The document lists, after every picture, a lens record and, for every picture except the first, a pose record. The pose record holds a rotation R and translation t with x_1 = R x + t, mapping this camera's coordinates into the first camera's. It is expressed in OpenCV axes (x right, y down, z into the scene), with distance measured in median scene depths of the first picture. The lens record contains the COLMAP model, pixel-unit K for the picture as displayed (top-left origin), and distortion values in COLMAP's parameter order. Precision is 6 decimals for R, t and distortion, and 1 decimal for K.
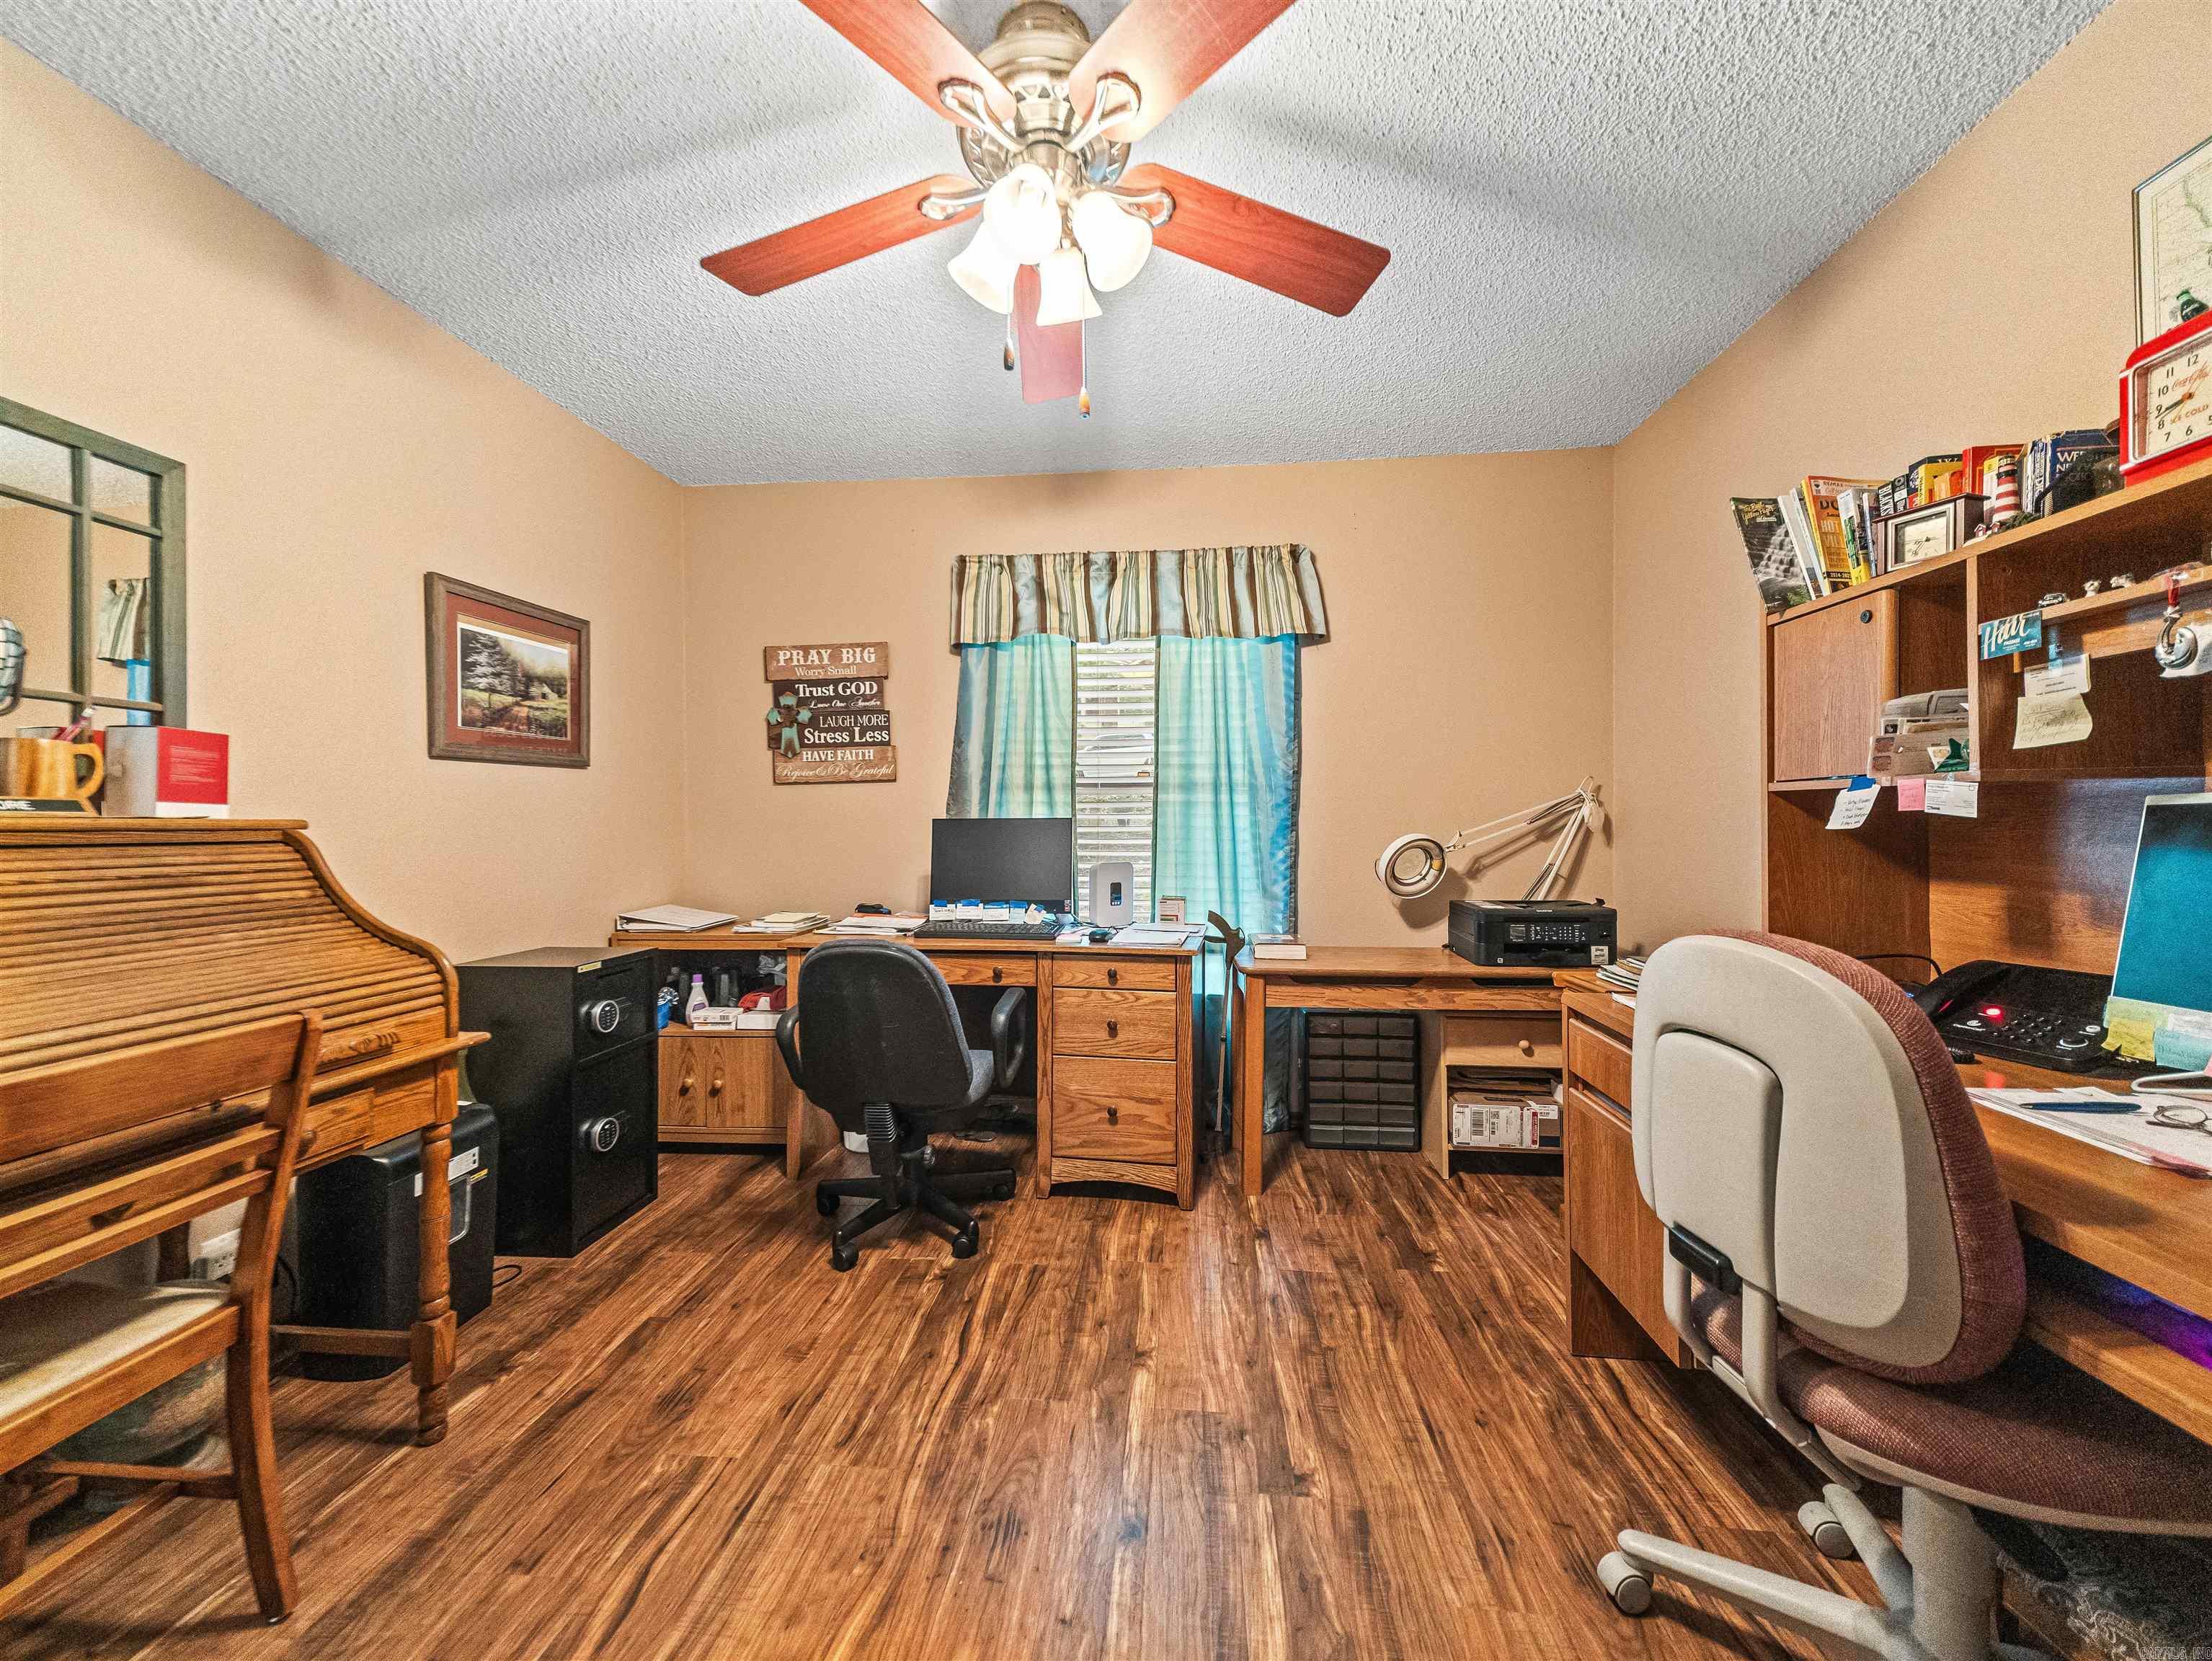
lens RADIAL K [[848.2, 0, 1109.8], [0, 848.2, 854.8], [0, 0, 1]] dist [0.044979, -0.012505]
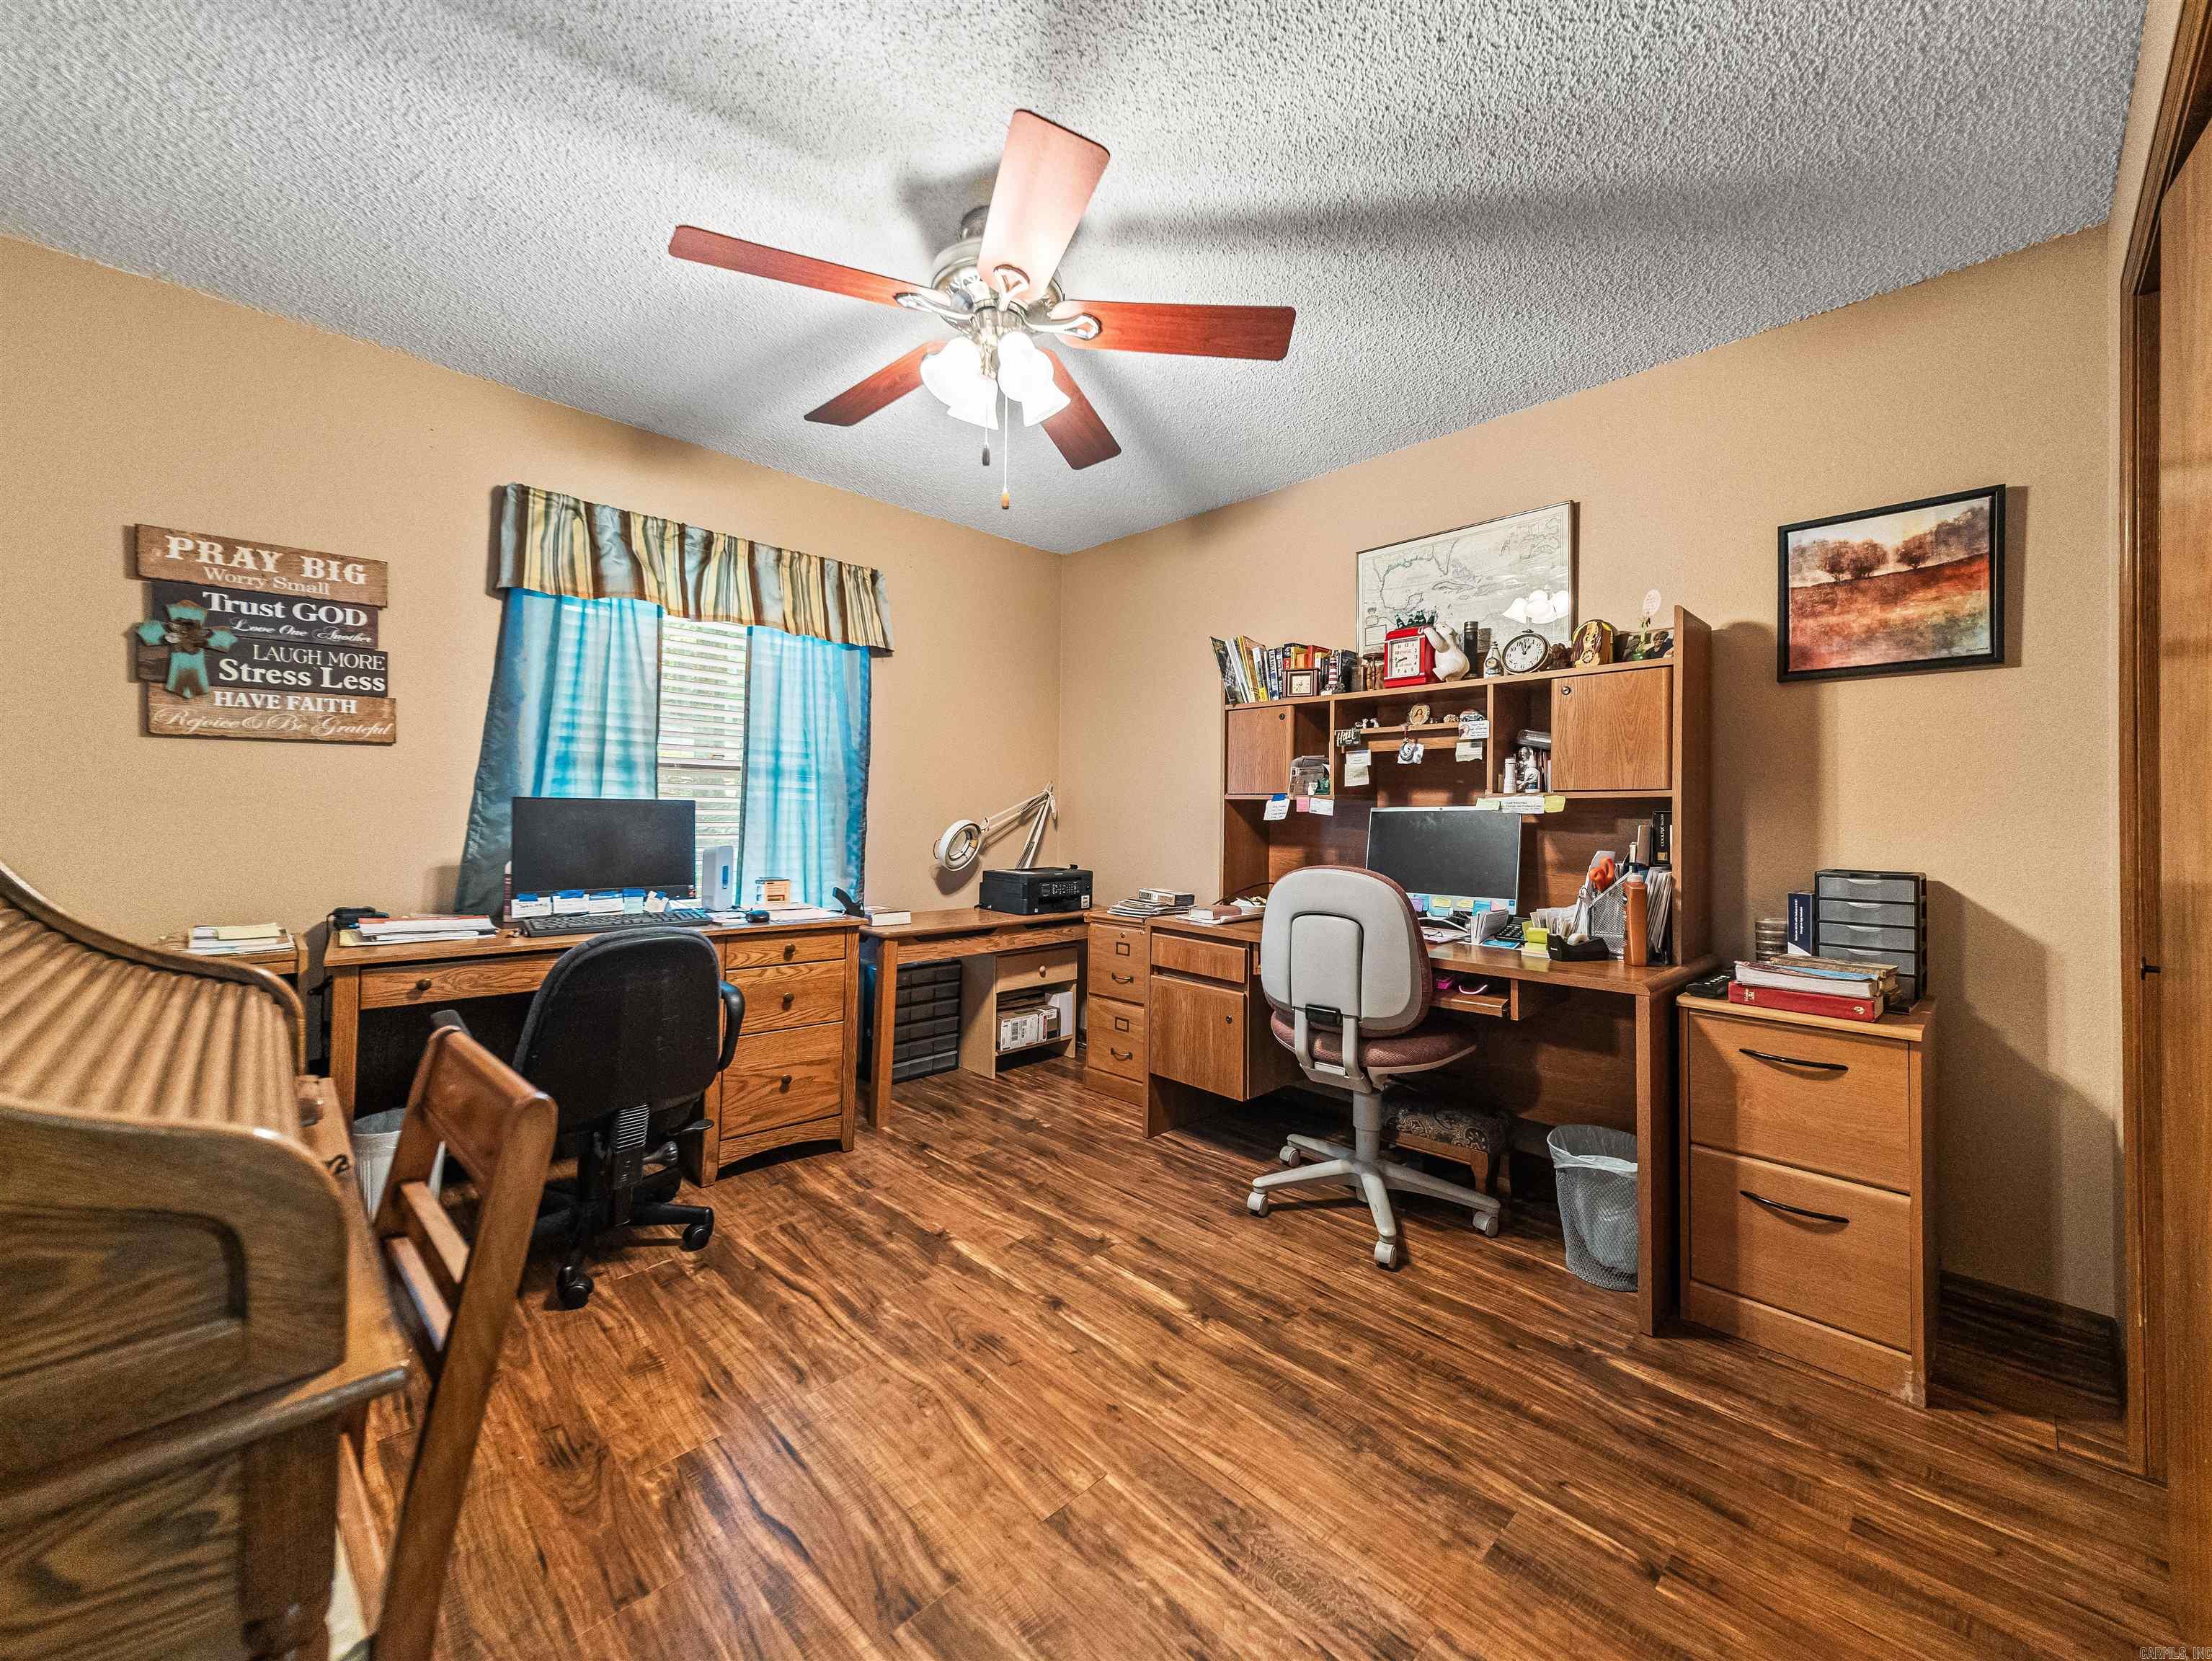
lens RADIAL K [[851.8, 0, 1101.8], [0, 851.8, 849.2], [0, 0, 1]] dist [0.039656, -0.013397]
pose [[0.653154, -0.018072, 0.757009, -0.523902], [0.009436, 0.999832, 0.015727, 0.001608], [-0.757166, -0.003129, 0.653215, 0.005080]]
